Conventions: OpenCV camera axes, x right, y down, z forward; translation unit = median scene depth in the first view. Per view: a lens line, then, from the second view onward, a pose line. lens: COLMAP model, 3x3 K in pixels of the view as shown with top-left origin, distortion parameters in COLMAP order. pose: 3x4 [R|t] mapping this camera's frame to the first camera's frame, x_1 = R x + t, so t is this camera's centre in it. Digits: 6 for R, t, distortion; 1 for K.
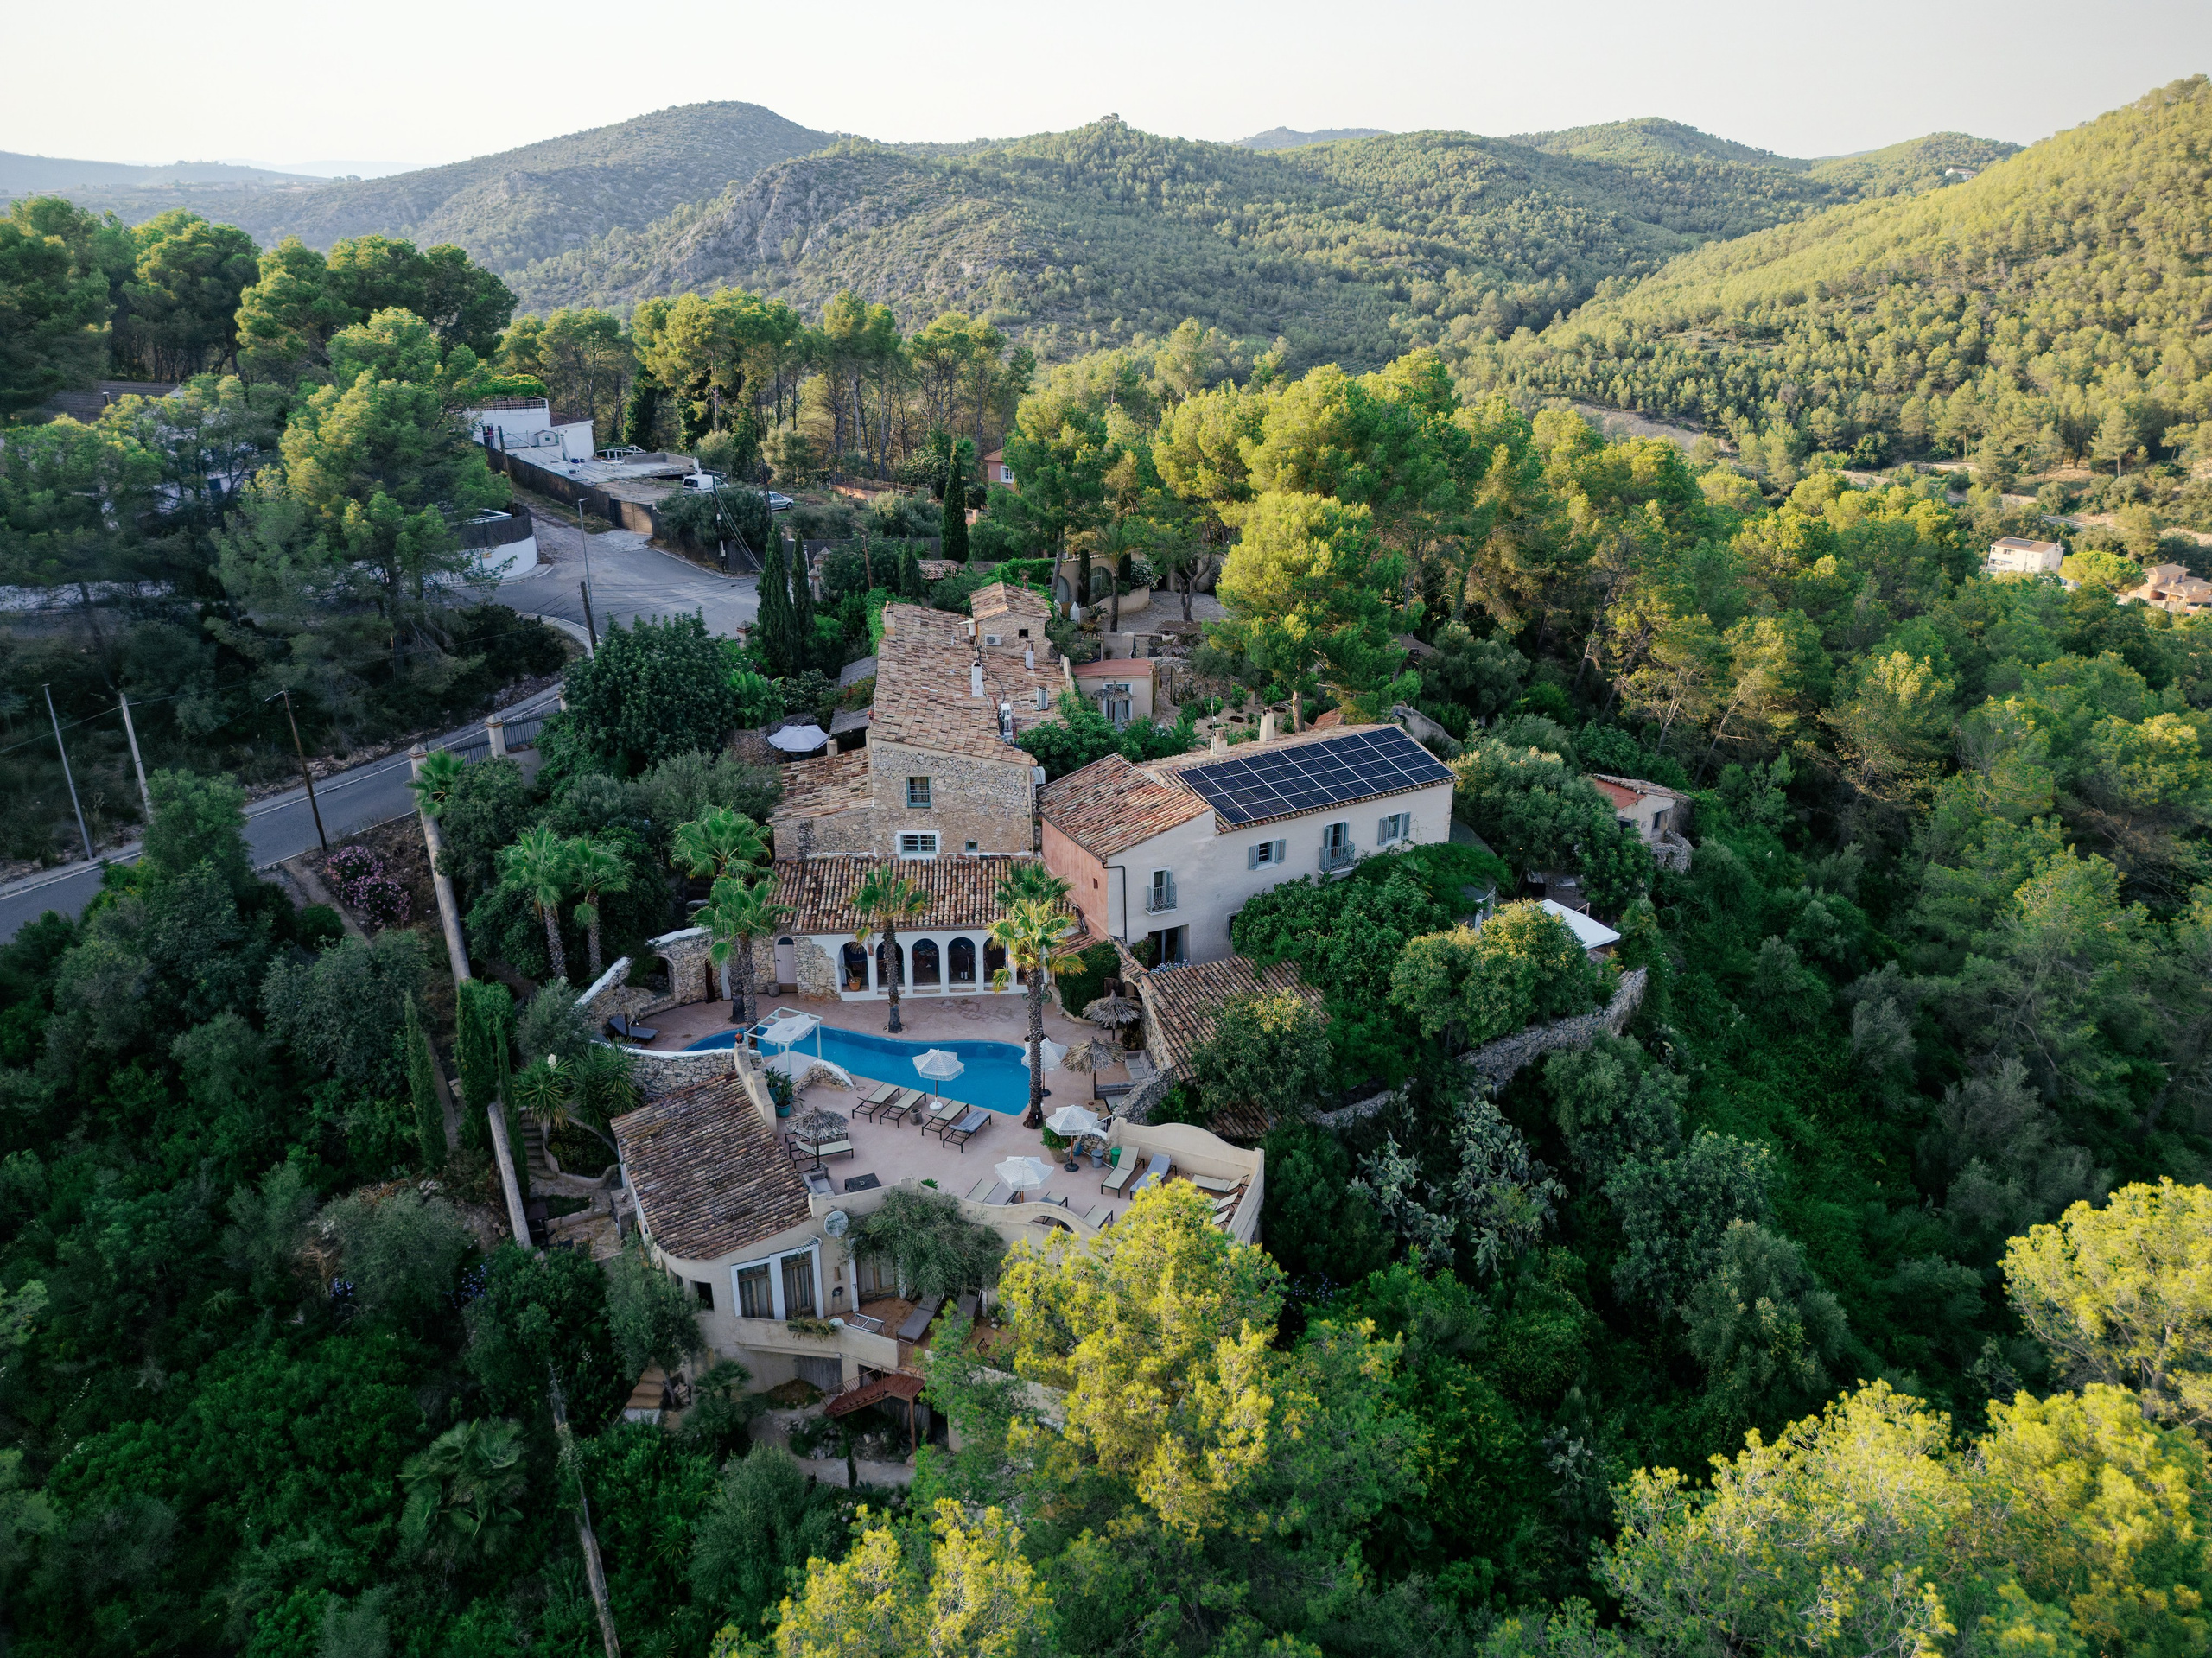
lens RADIAL K [[1602.0, 0, 1110.5], [0, 1602.0, 827.4], [0, 0, 1]] dist [-0.004295, 0.000678]
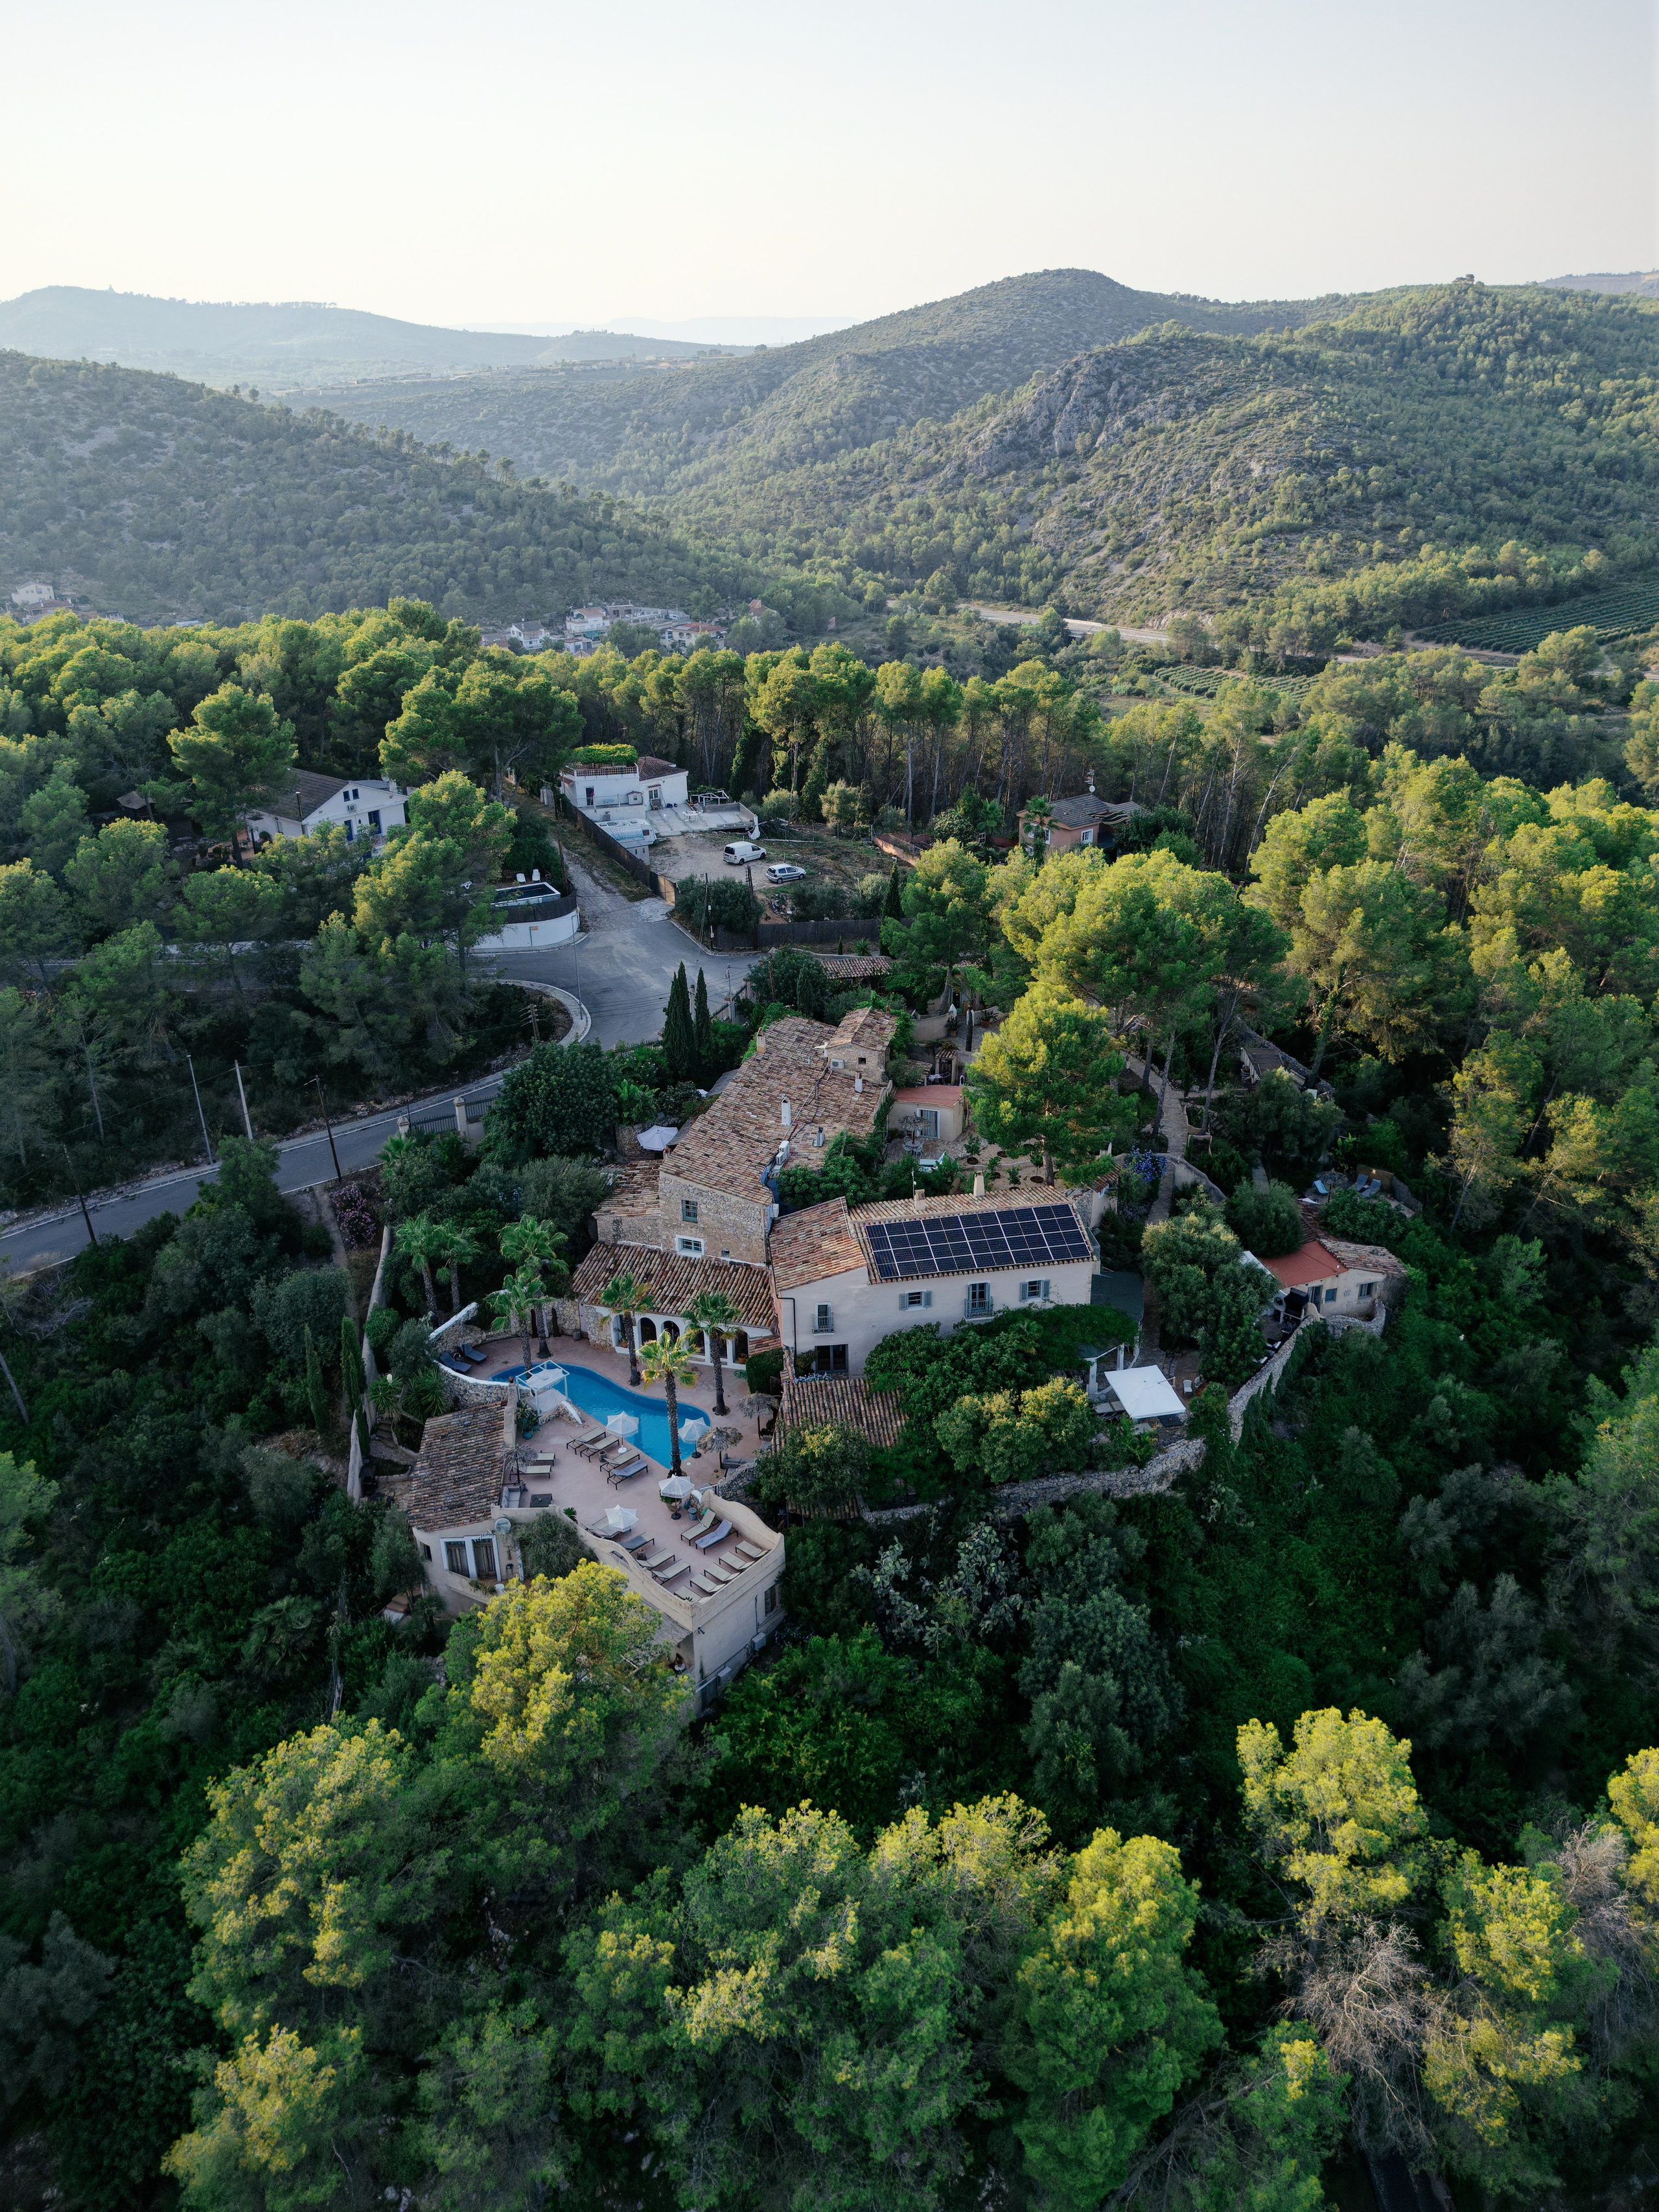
lens RADIAL K [[1629.3, 0, 825.0], [0, 1629.3, 1098.2], [0, 0, 1]] dist [0.006761, 0.000516]
pose [[0.935506, 0.127203, -0.329618, 0.230071], [-0.107492, 0.991186, 0.077429, -0.125451], [0.336562, -0.037004, 0.940934, -0.146978]]
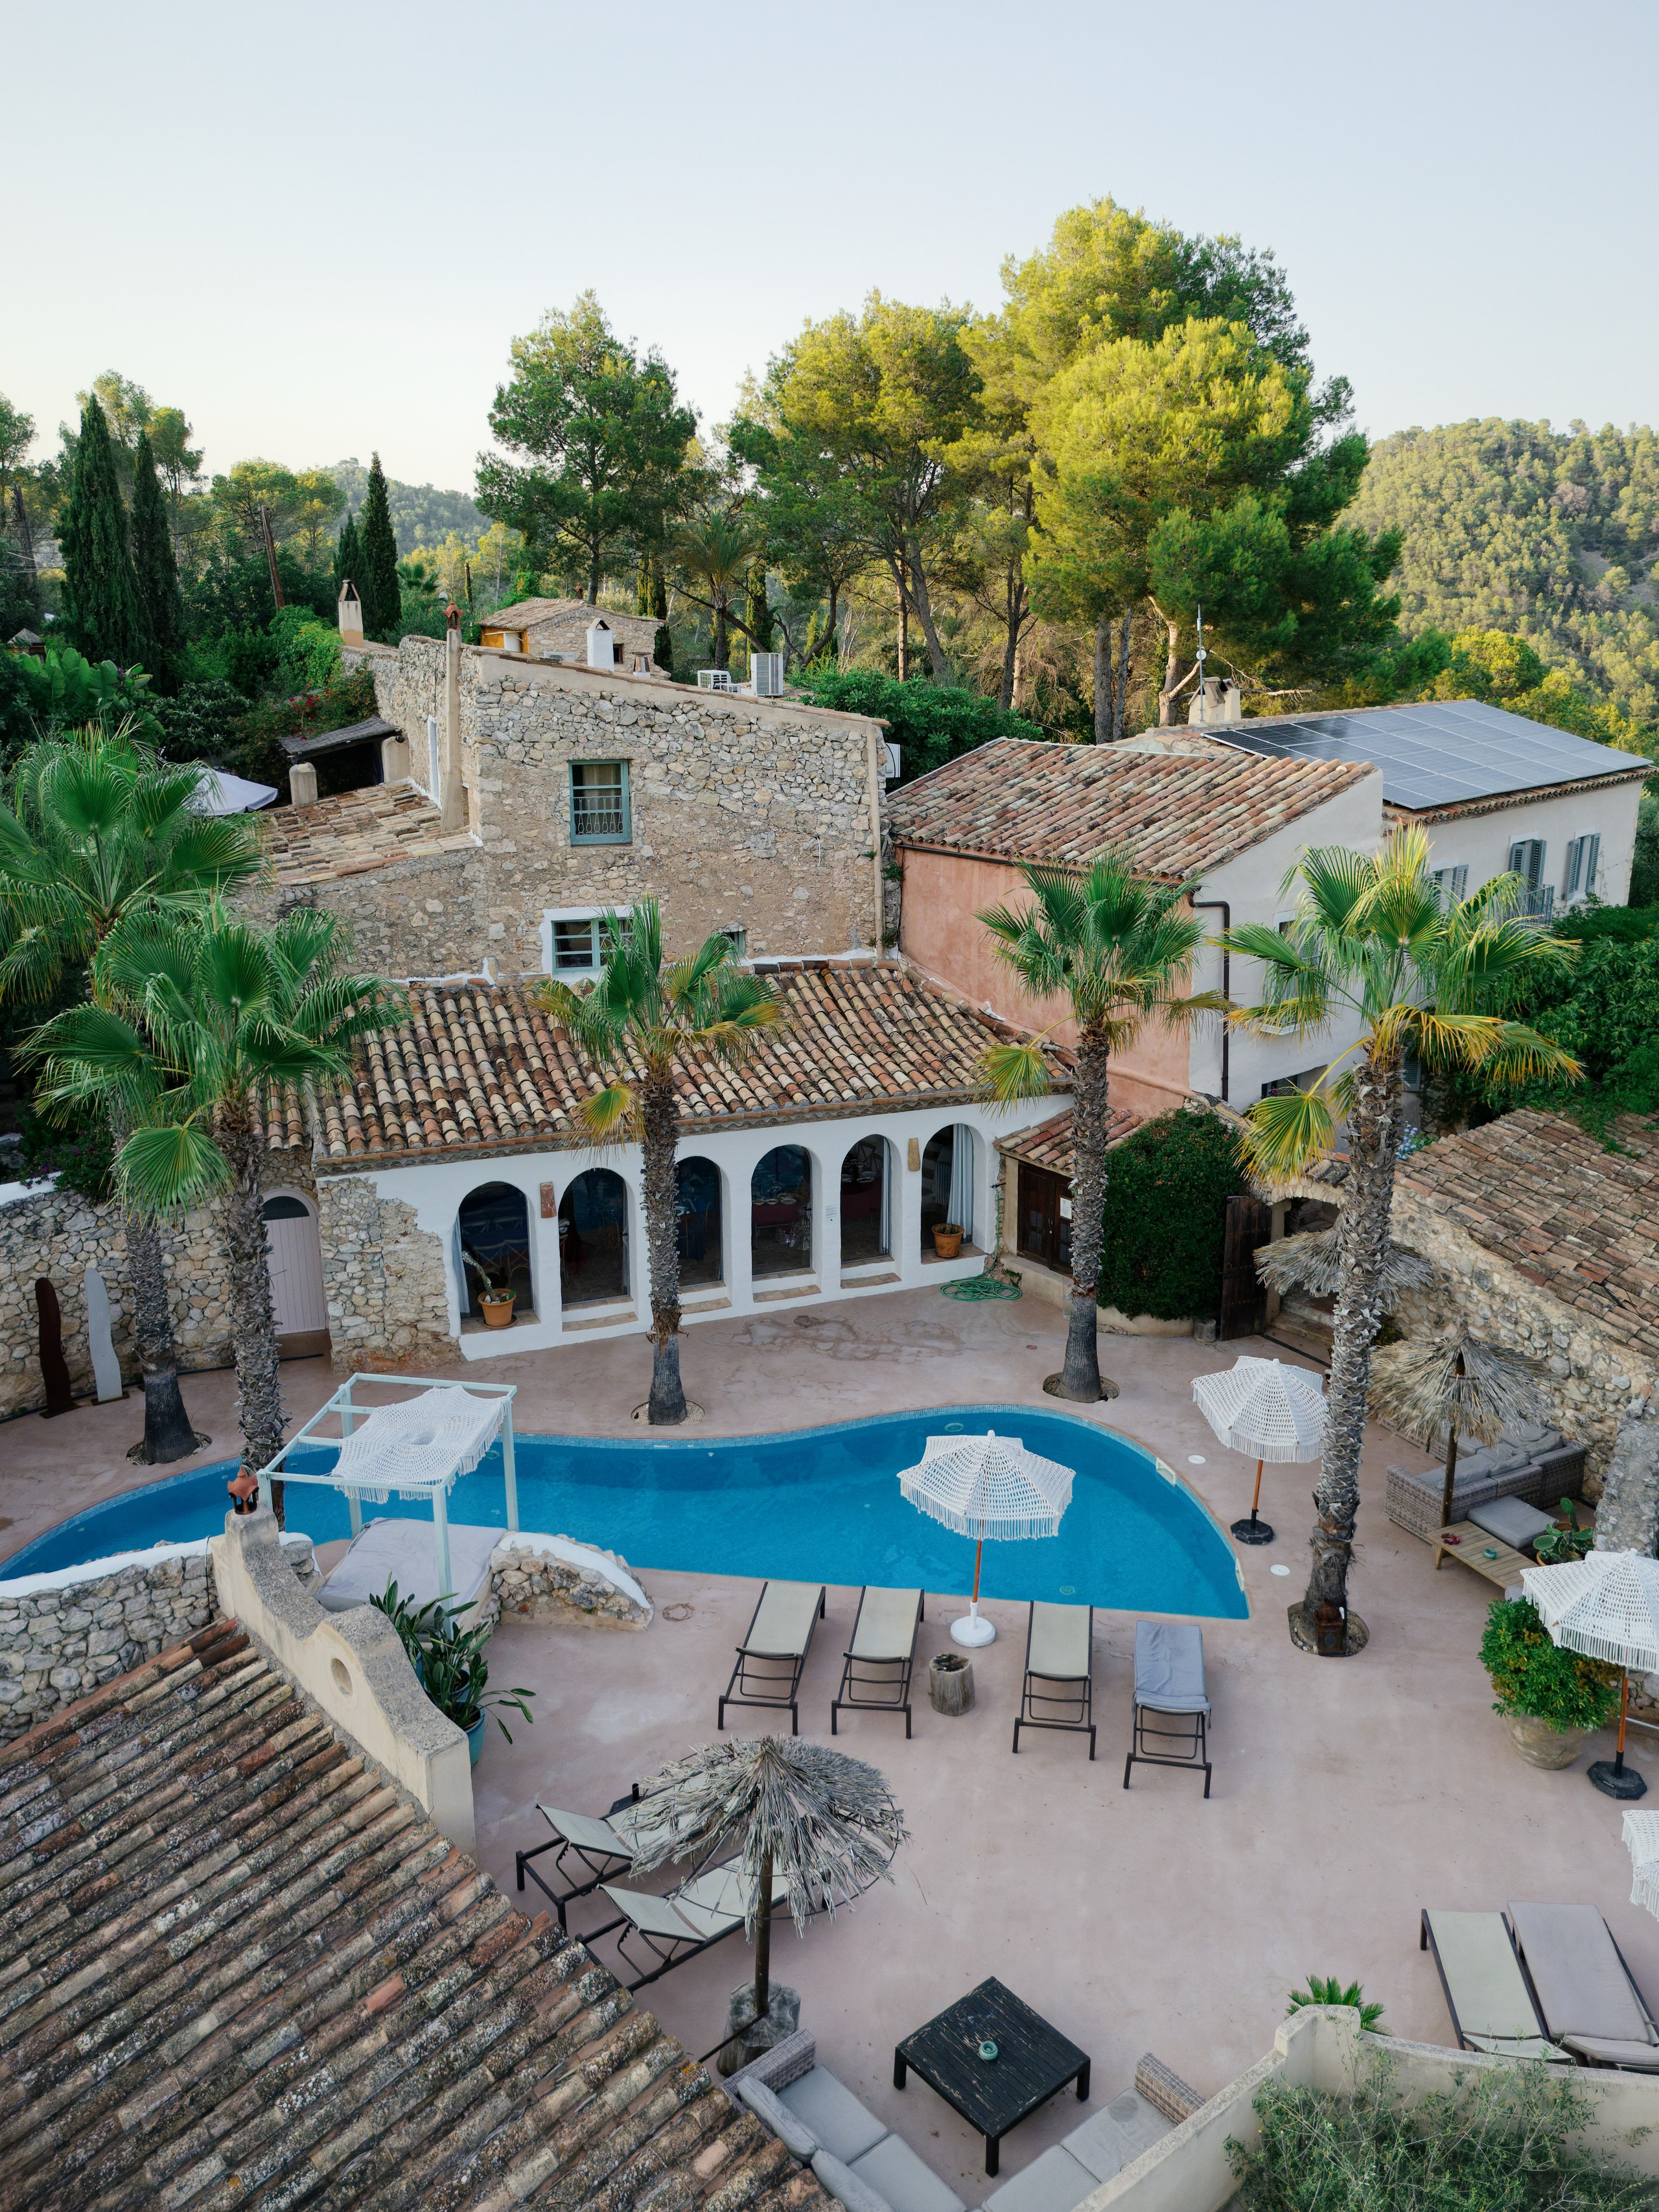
lens RADIAL K [[1699.9, 0, 874.0], [0, 1699.9, 1044.8], [0, 0, 1]] dist [-0.011022, 0.013171]
pose [[0.956480, -0.070535, 0.283143, -0.092477], [0.100161, 0.990751, -0.091541, 0.042061], [-0.274067, 0.115917, 0.954699, 0.310336]]
